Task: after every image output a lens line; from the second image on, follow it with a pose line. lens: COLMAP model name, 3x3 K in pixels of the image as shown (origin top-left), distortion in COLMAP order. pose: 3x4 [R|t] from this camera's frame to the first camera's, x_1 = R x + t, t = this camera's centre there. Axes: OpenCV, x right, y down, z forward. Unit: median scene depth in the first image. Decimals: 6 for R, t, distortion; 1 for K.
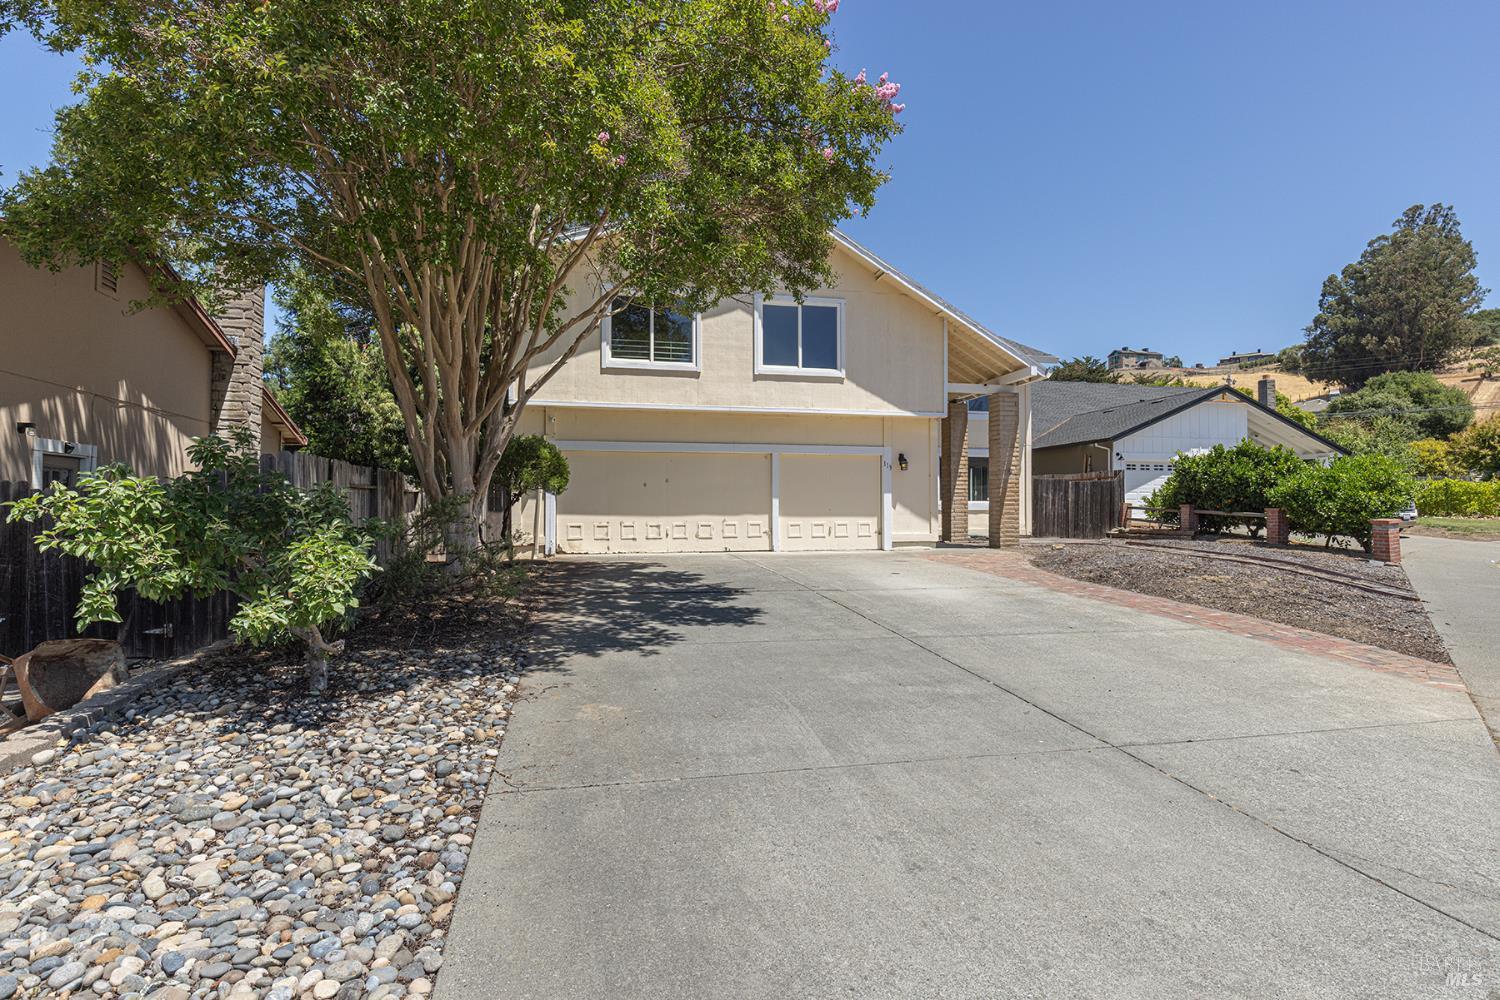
lens RADIAL K [[769.6, 0, 760.7], [0, 769.6, 500.3], [0, 0, 1]] dist [0.007505, -0.000286]
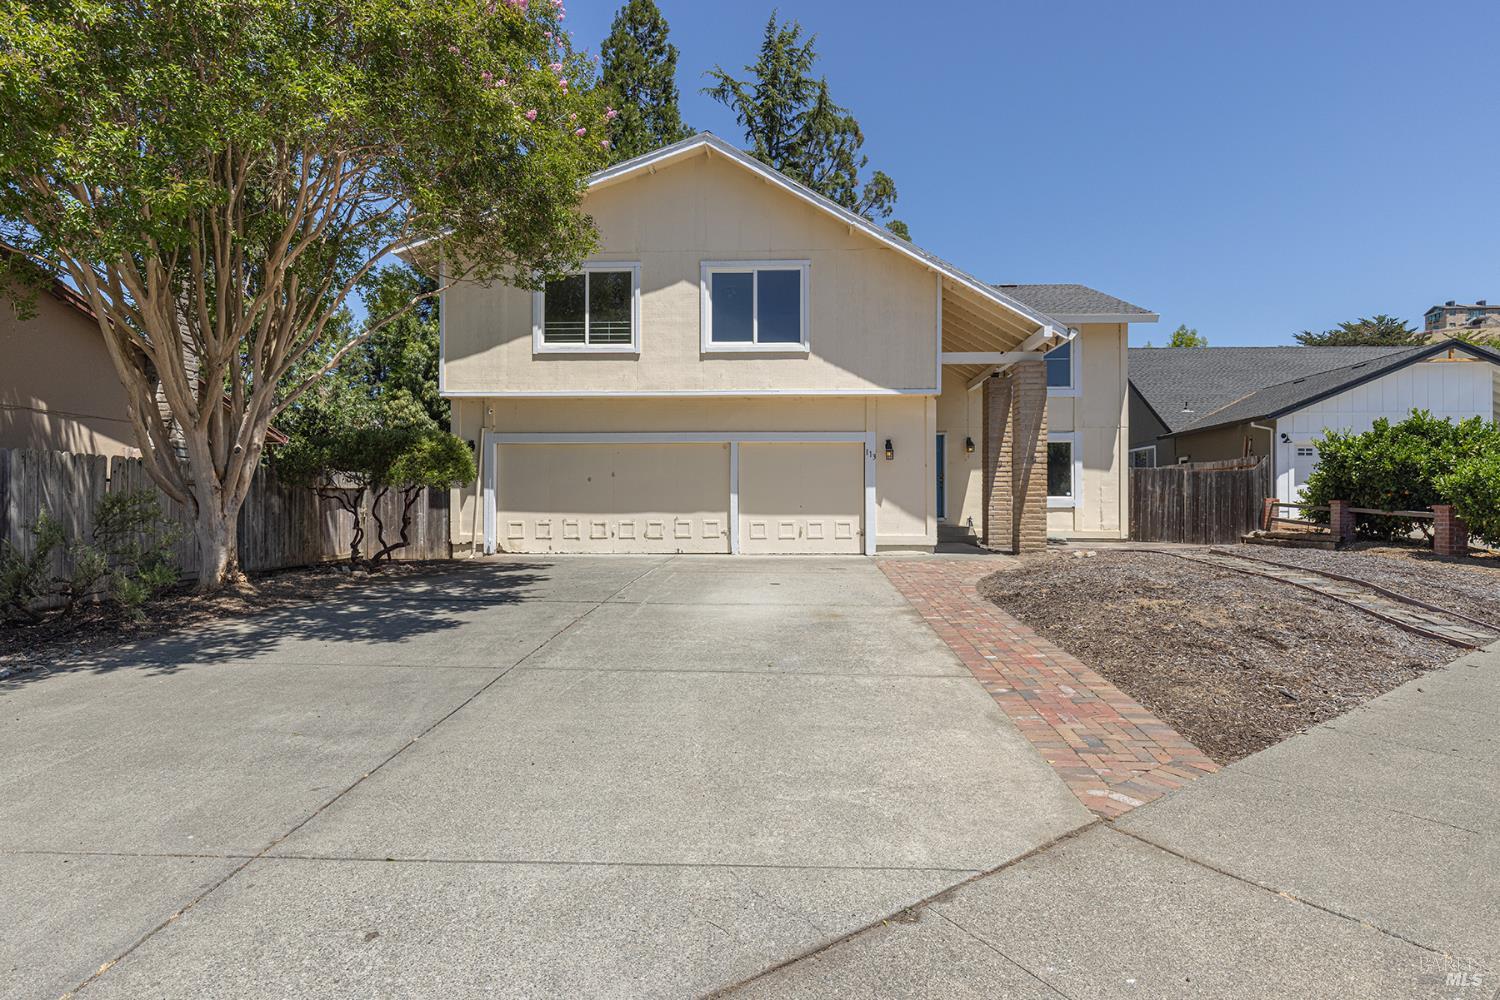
lens RADIAL K [[809.7, 0, 758.4], [0, 809.7, 502.2], [0, 0, 1]] dist [0.007024, -0.001468]
pose [[0.963167, -0.000861, -0.268901, 0.295402], [0.002626, 0.999977, 0.006207, 0.001424], [0.268890, -0.006685, 0.963148, 0.119608]]
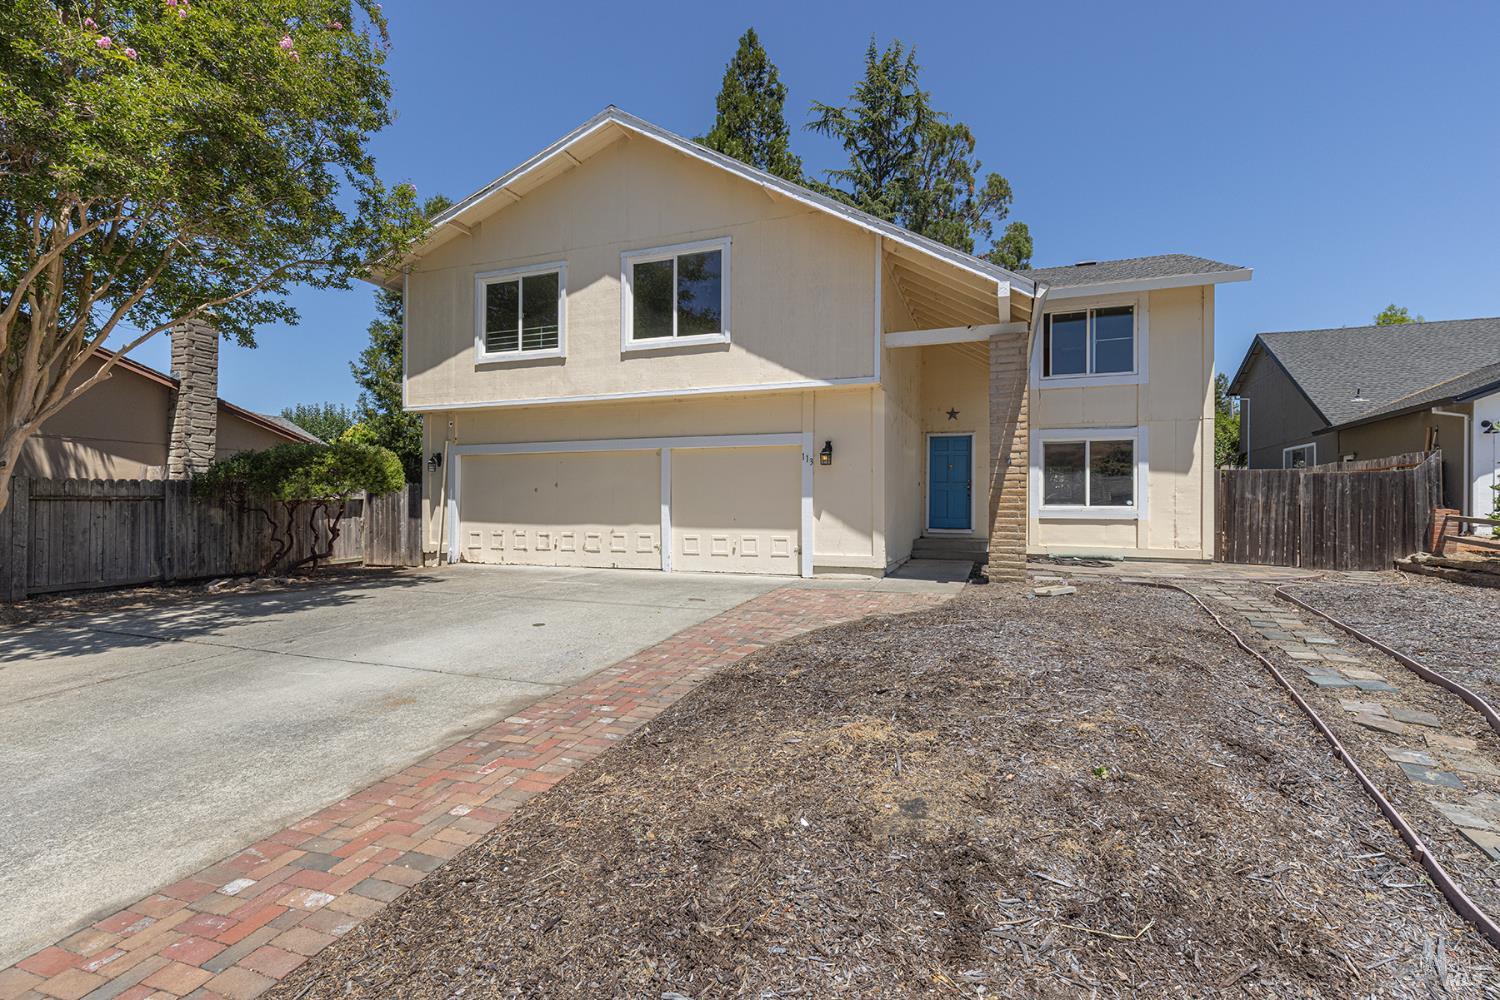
lens RADIAL K [[664.2, 0, 758.3], [0, 664.2, 503.5], [0, 0, 1]] dist [0.007307, 0.000073]
pose [[0.834851, 0.000408, -0.550475, 0.483980], [0.003433, 0.999976, 0.005947, -0.007855], [0.550465, -0.006855, 0.834830, 0.477700]]
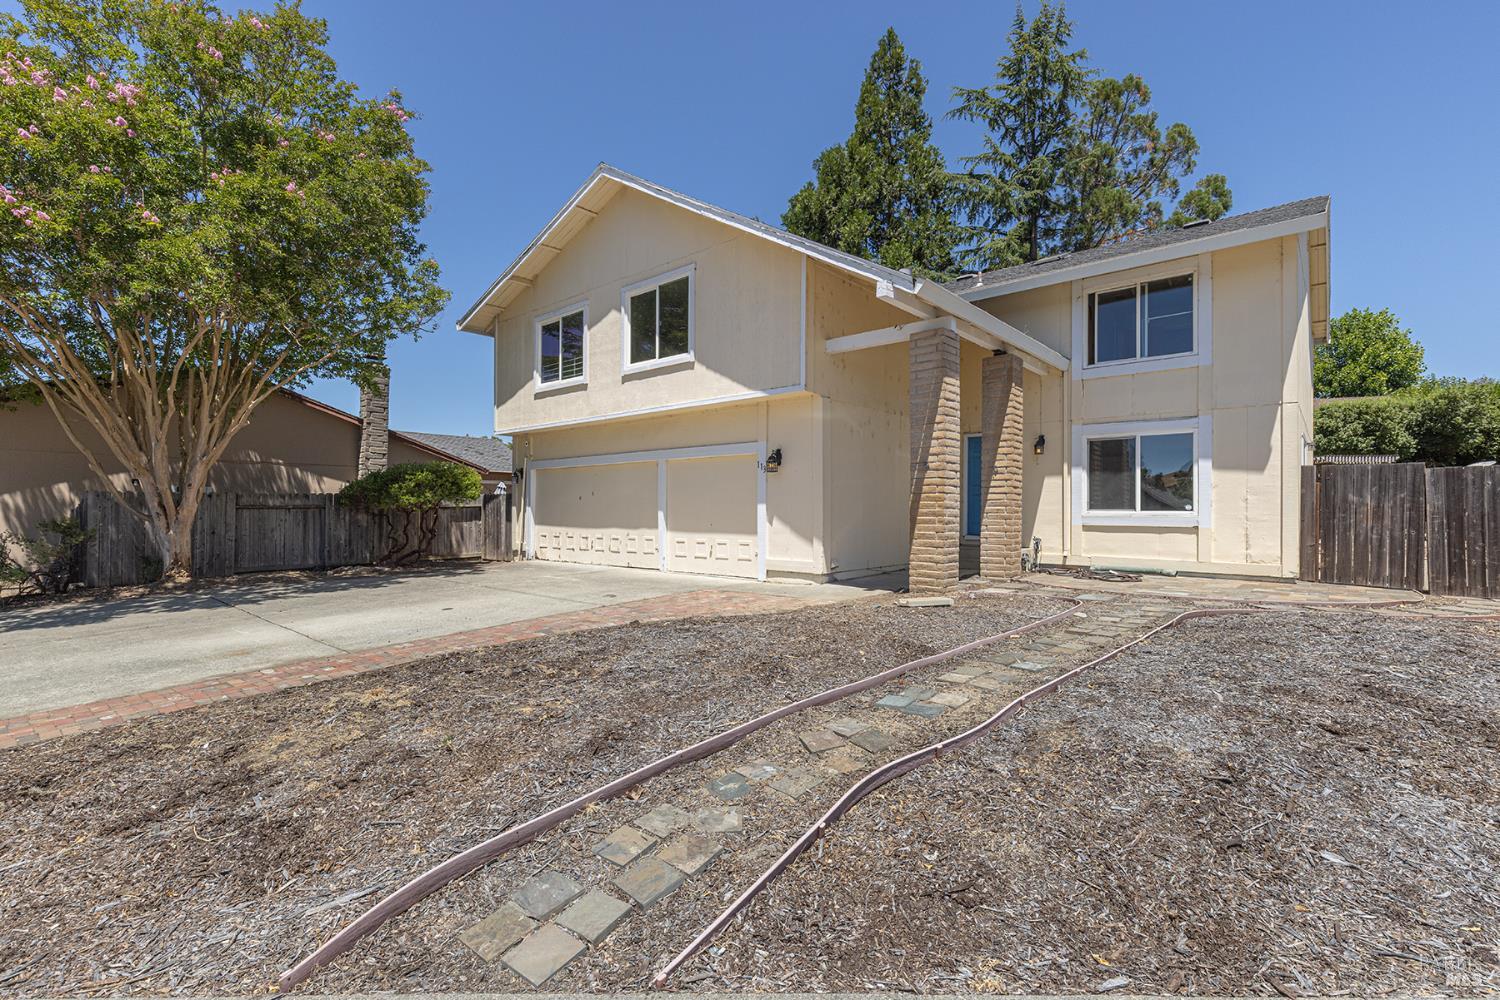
lens RADIAL K [[664.2, 0, 762.0], [0, 664.2, 502.2], [0, 0, 1]] dist [0.007307, 0.000073]
pose [[0.591358, -0.008168, -0.806367, 0.707469], [0.008542, 0.999956, -0.003865, -0.008685], [0.806364, -0.004602, 0.591402, 0.644886]]
